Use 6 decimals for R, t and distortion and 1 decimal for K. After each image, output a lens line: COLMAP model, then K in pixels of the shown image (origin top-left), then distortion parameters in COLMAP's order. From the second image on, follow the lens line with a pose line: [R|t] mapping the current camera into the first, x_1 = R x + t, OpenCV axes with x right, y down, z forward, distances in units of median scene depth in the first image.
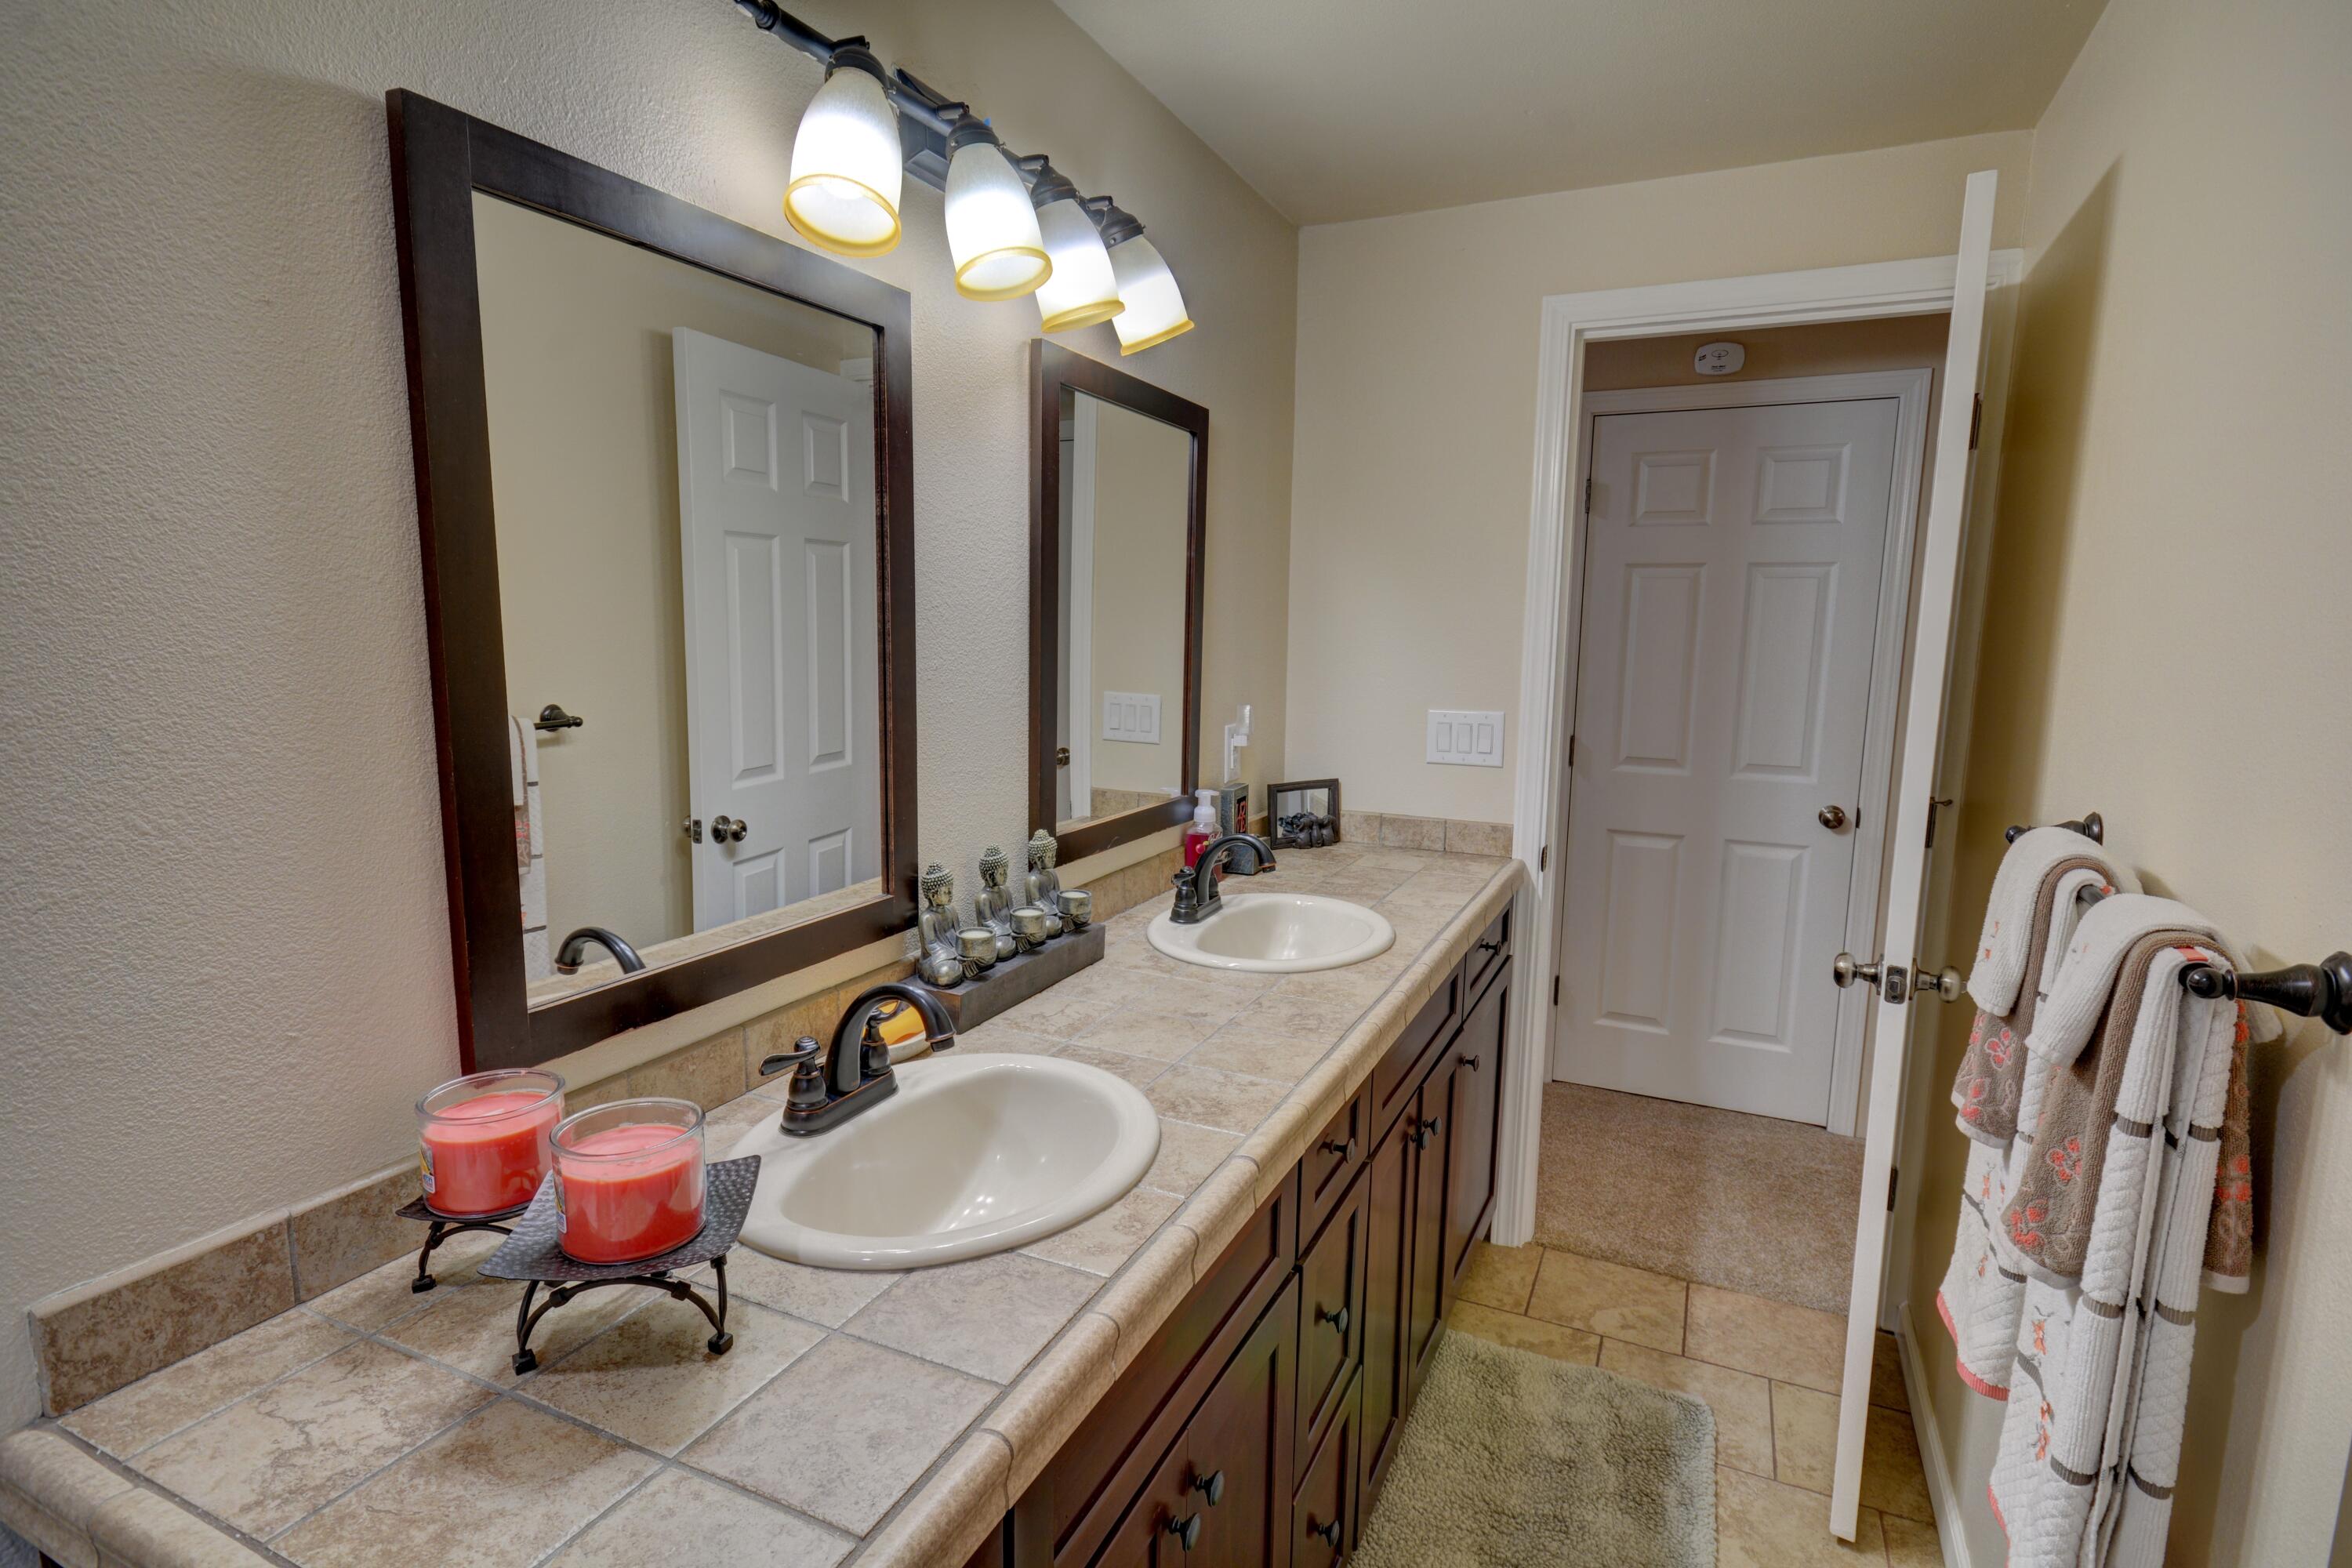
lens RADIAL K [[1196.3, 0, 1167.1], [0, 1196.3, 791.9], [0, 0, 1]] dist [0.013414, -0.004413]
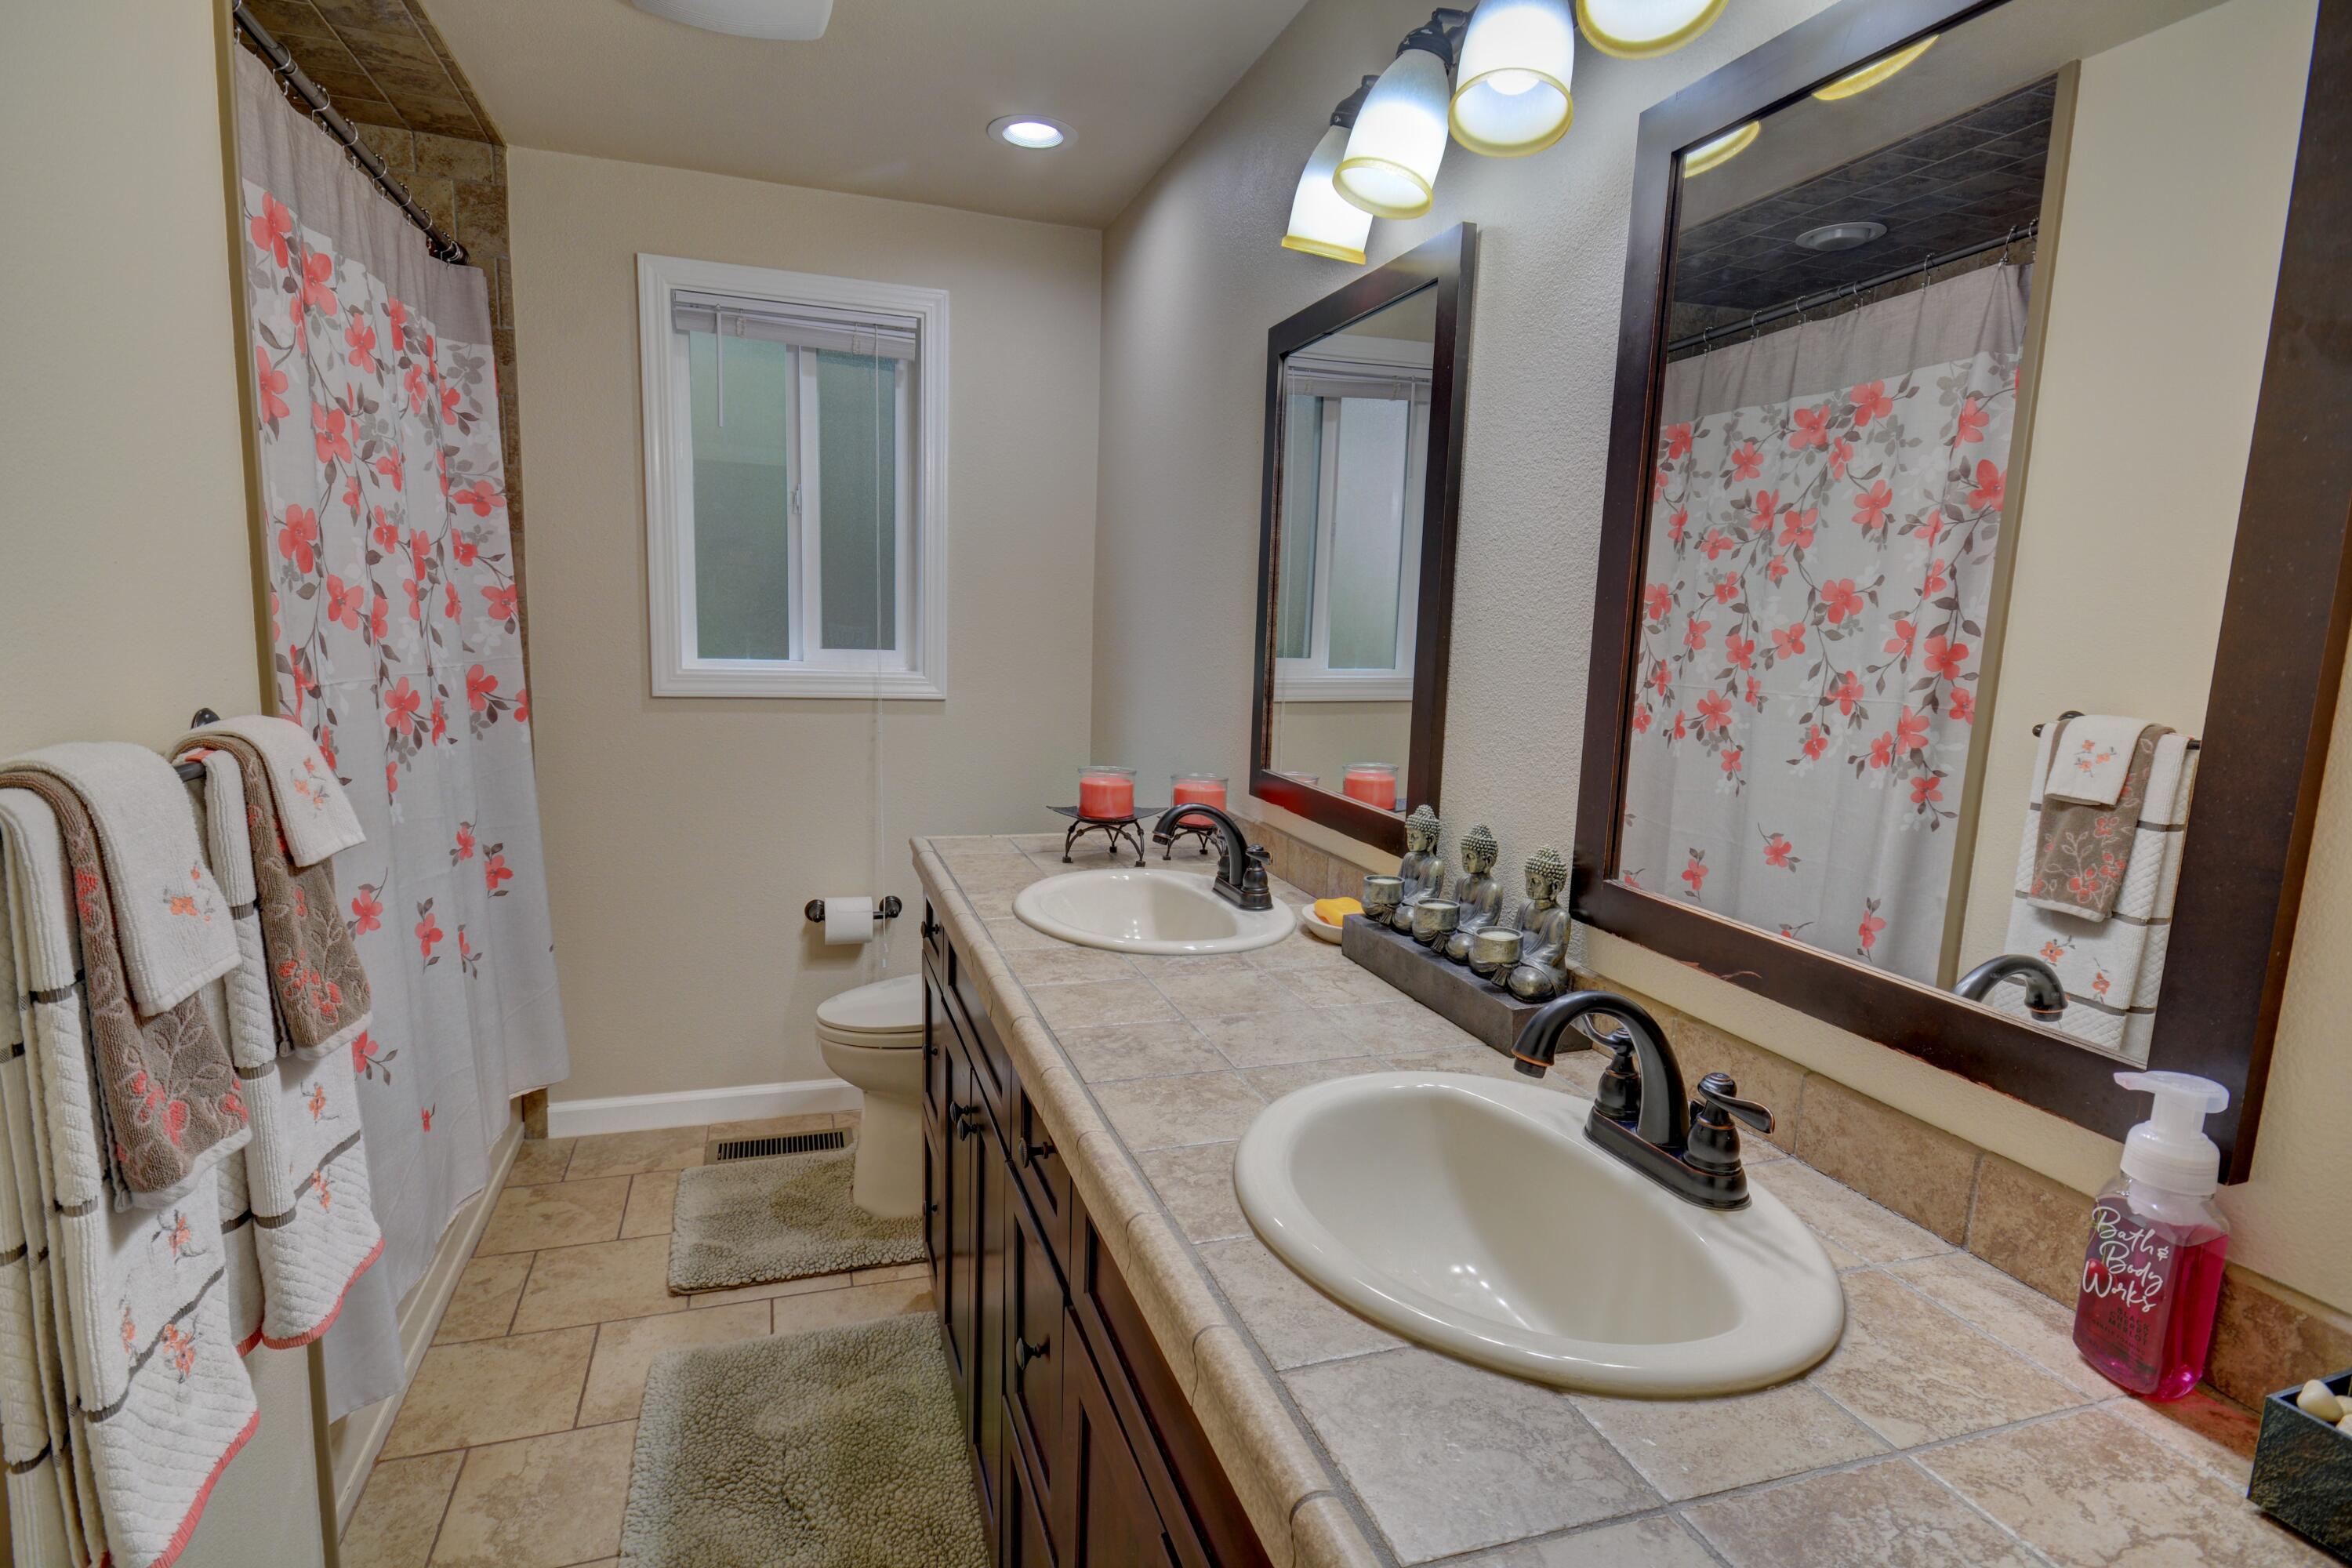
lens RADIAL K [[1196.3, 0, 1166.8], [0, 1196.3, 788.6], [0, 0, 1]] dist [0.013414, -0.004413]
pose [[-0.724217, 0.061949, -0.686784, 0.590667], [-0.149147, 0.958309, 0.243718, -0.150914], [0.673250, 0.278936, -0.684784, 1.451675]]
